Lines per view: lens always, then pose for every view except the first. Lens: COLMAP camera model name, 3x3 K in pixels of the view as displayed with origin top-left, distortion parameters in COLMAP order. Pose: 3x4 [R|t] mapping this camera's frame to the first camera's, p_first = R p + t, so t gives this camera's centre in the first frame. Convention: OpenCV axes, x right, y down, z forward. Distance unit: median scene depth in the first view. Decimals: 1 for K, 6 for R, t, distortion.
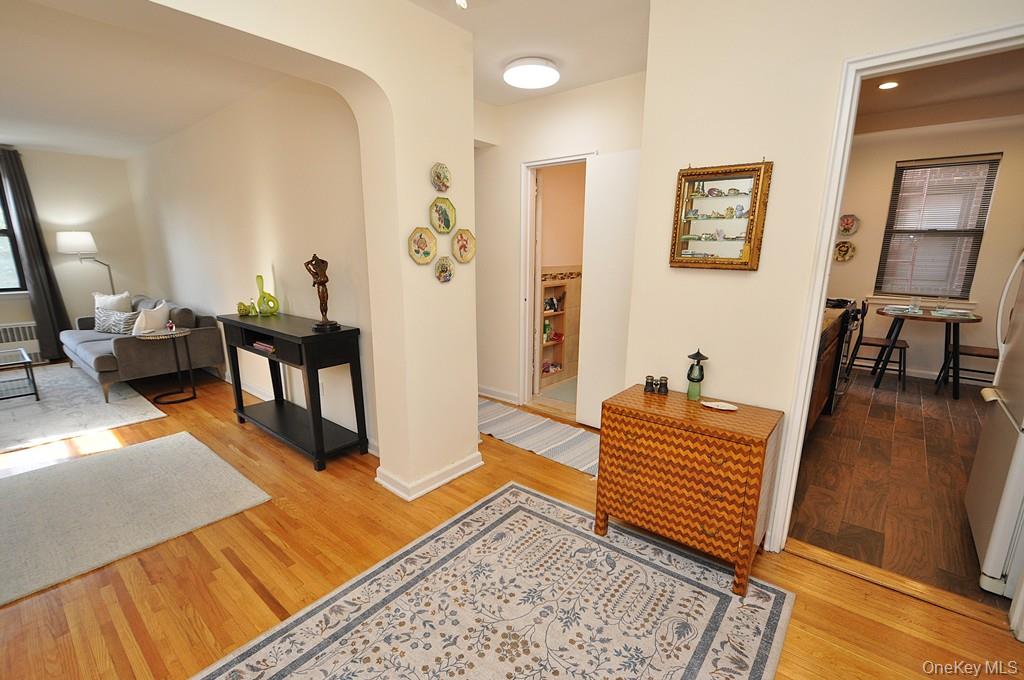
lens RADIAL K [[460.3, 0, 510.1], [0, 460.3, 357.7], [0, 0, 1]] dist [0.012276, -0.008378]
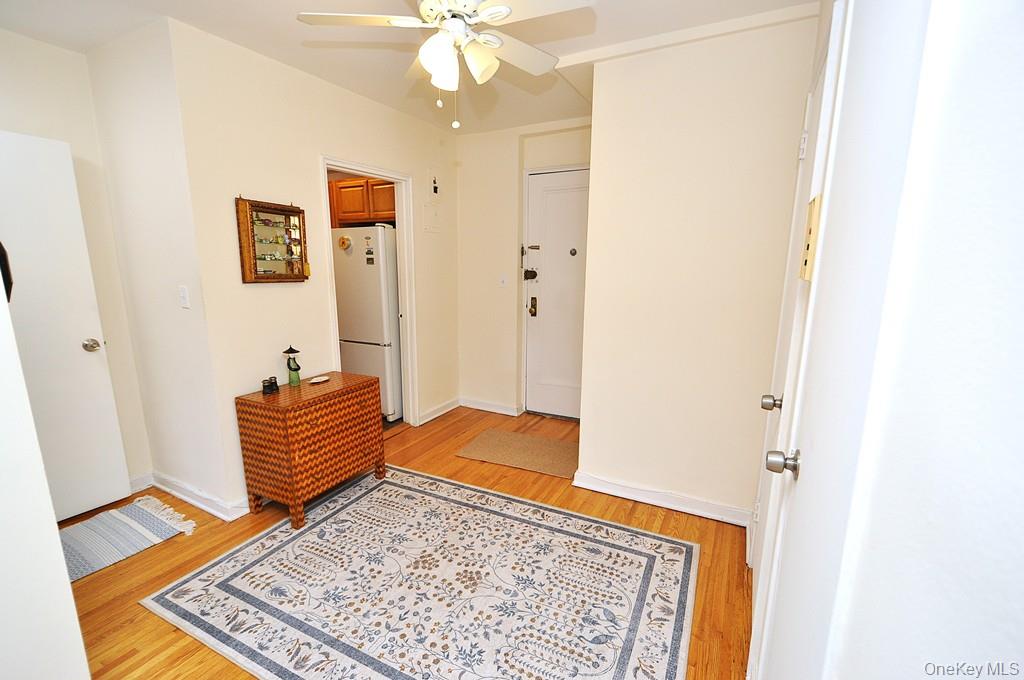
lens RADIAL K [[460.3, 0, 510.1], [0, 460.3, 357.7], [0, 0, 1]] dist [0.012276, -0.008378]
pose [[-0.224191, -0.206524, 0.952411, -0.902290], [0.218986, 0.941619, 0.255732, -0.171601], [-0.949623, 0.265897, -0.165877, 0.618804]]
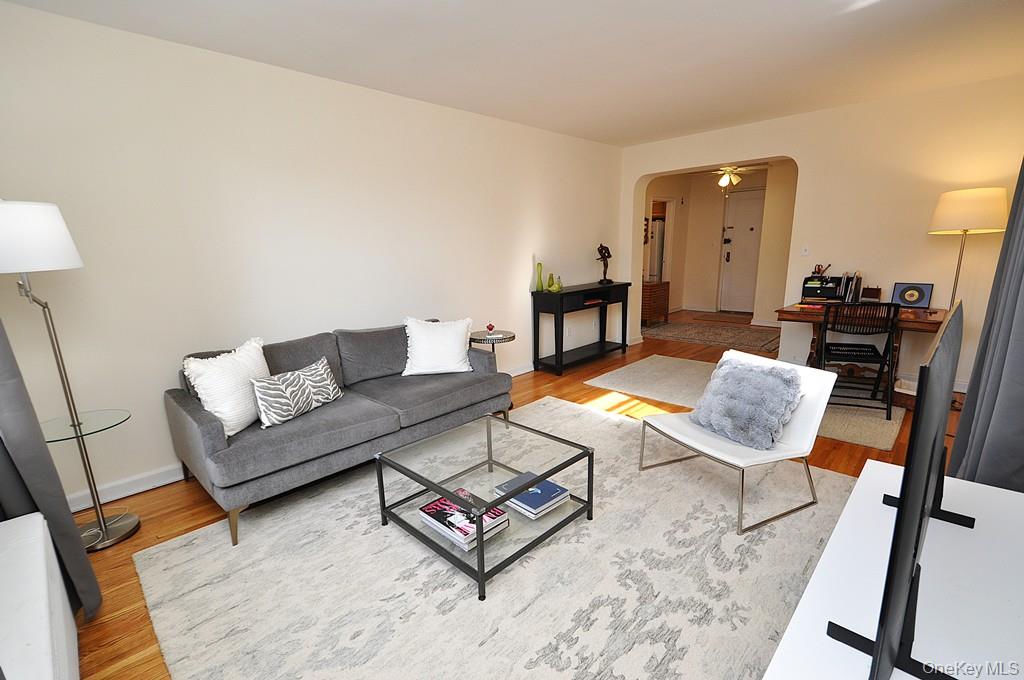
lens RADIAL K [[460.3, 0, 510.1], [0, 460.3, 357.7], [0, 0, 1]] dist [0.012276, -0.008378]
pose [[0.075184, -0.243799, 0.966907, -2.673766], [0.253643, 0.942434, 0.217906, -0.330941], [-0.964372, 0.228866, 0.132694, 1.388699]]
